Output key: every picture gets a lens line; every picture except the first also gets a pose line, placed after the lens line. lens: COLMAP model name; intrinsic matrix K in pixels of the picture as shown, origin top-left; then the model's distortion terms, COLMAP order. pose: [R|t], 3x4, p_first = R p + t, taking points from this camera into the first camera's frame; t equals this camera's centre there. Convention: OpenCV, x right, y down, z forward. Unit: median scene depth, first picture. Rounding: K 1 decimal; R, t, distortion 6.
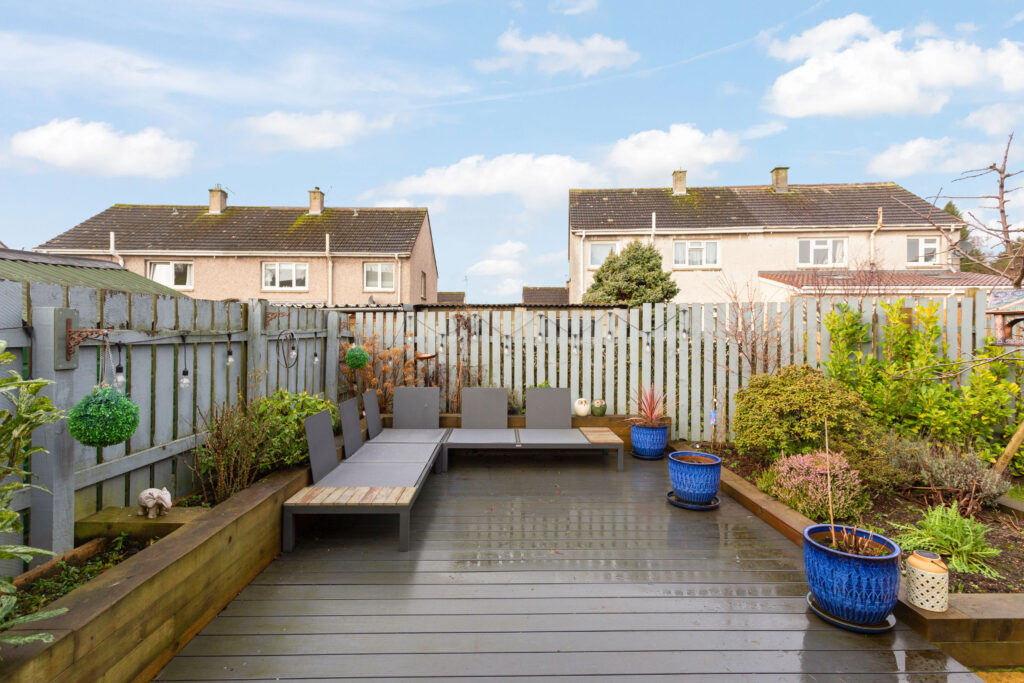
lens RADIAL K [[496.3, 0, 517.6], [0, 496.3, 336.3], [0, 0, 1]] dist [-0.000033, 0.000392]
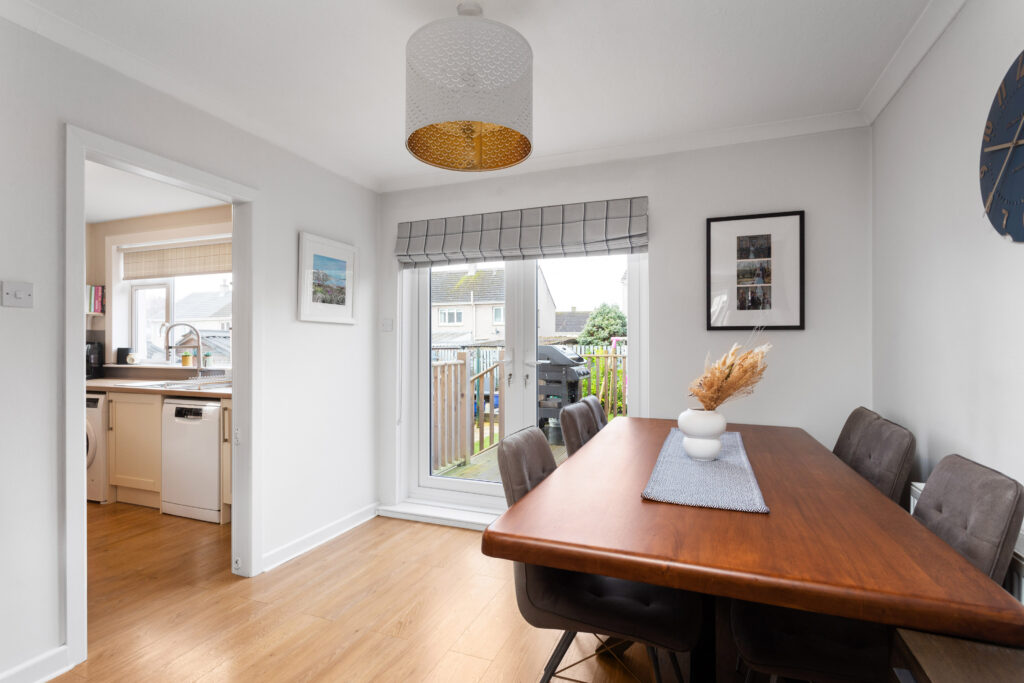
lens RADIAL K [[493.8, 0, 512.0], [0, 493.8, 341.5], [0, 0, 1]] dist [-0.000102, -0.000297]
pose [[0.920676, -0.007575, -0.390255, 0.374944], [0.005036, 0.999959, -0.007528, -0.023944], [0.390296, 0.004965, 0.920676, -0.457127]]
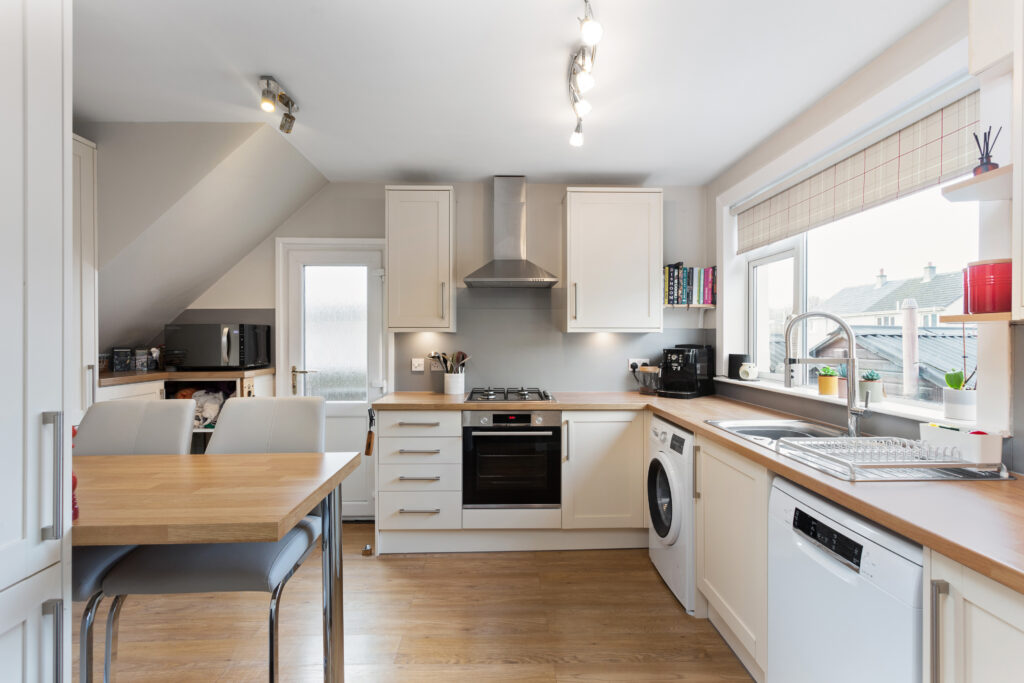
lens RADIAL K [[493.8, 0, 512.0], [0, 493.8, 341.5], [0, 0, 1]] dist [-0.000102, -0.000297]
pose [[0.003235, -0.001282, -0.999994, 0.267235], [-0.004916, 0.999987, -0.001298, -0.027277], [0.999983, 0.004920, 0.003229, -0.382836]]
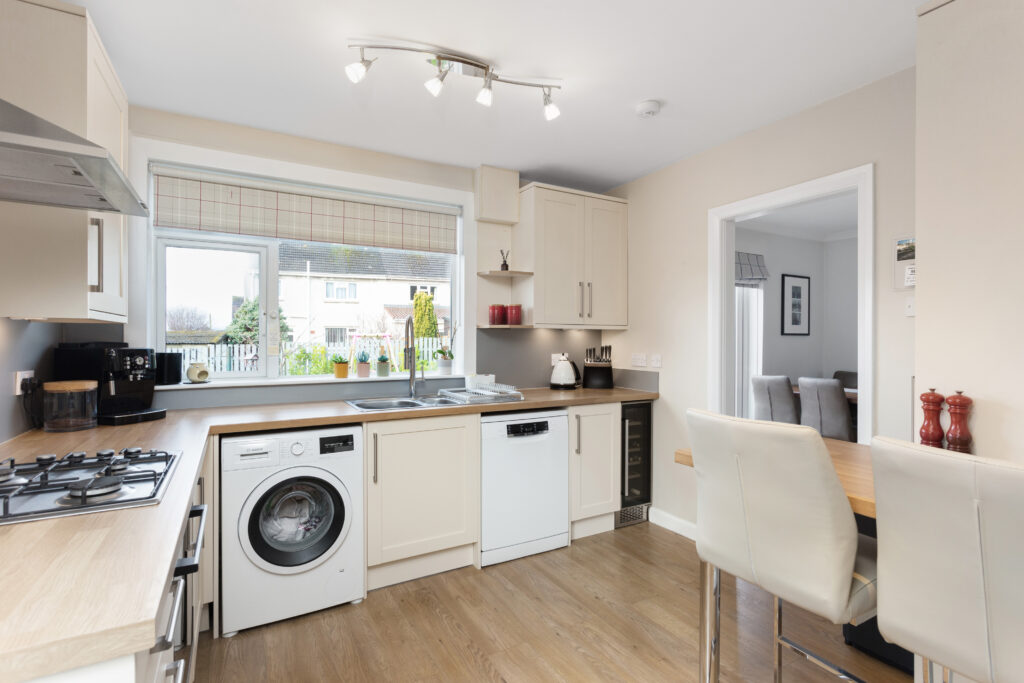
lens RADIAL K [[486.5, 0, 510.9], [0, 486.5, 338.4], [0, 0, 1]] dist [0.000406, 0.000434]
pose [[0.881832, -0.003576, 0.471551, 0.124929], [0.004057, 0.999992, -0.000003, -0.026762], [-0.471547, 0.001915, 0.881839, -0.463150]]
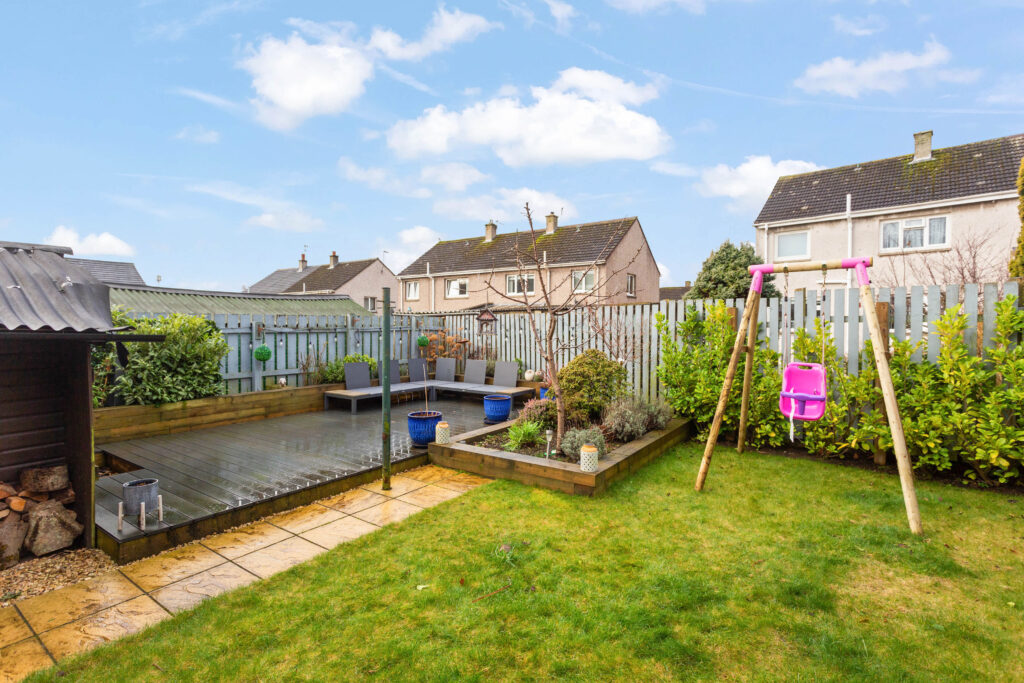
lens RADIAL K [[486.5, 0, 510.9], [0, 486.5, 338.4], [0, 0, 1]] dist [0.000406, 0.000434]
pose [[0.808511, 0.012899, -0.588339, 0.289268], [-0.002670, 0.999830, 0.018251, -0.000645], [0.588474, -0.013185, 0.808408, -0.081579]]
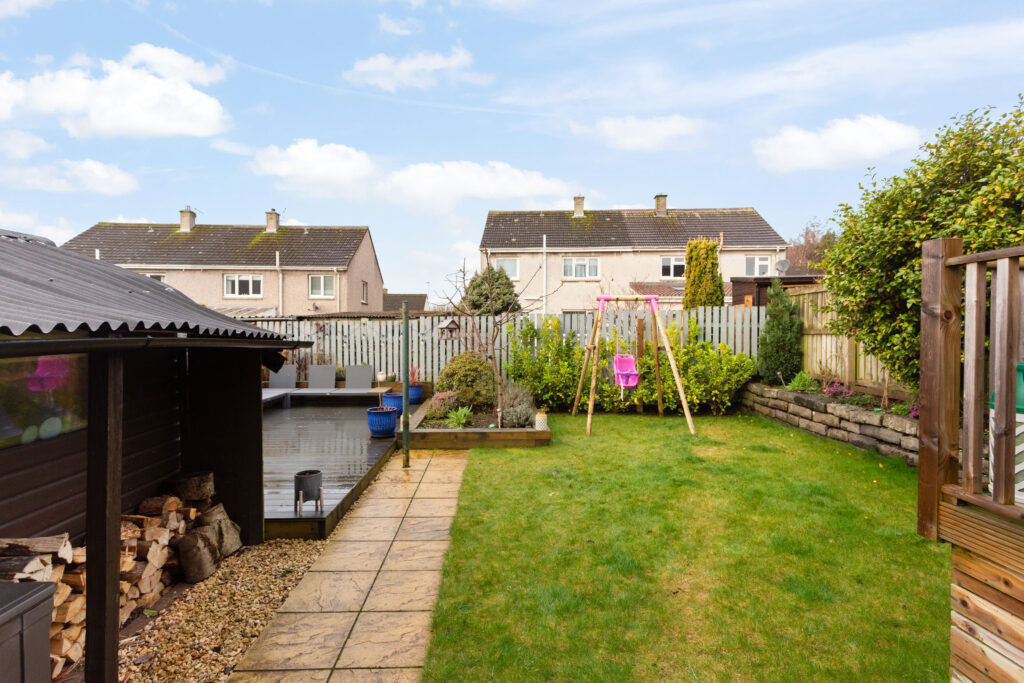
lens RADIAL K [[493.8, 0, 512.0], [0, 493.8, 341.5], [0, 0, 1]] dist [-0.000102, -0.000297]
pose [[0.999801, -0.001412, 0.019899, 0.161953], [0.001159, 0.999919, 0.012675, -0.000722], [-0.019915, -0.012650, 0.999722, -0.216078]]
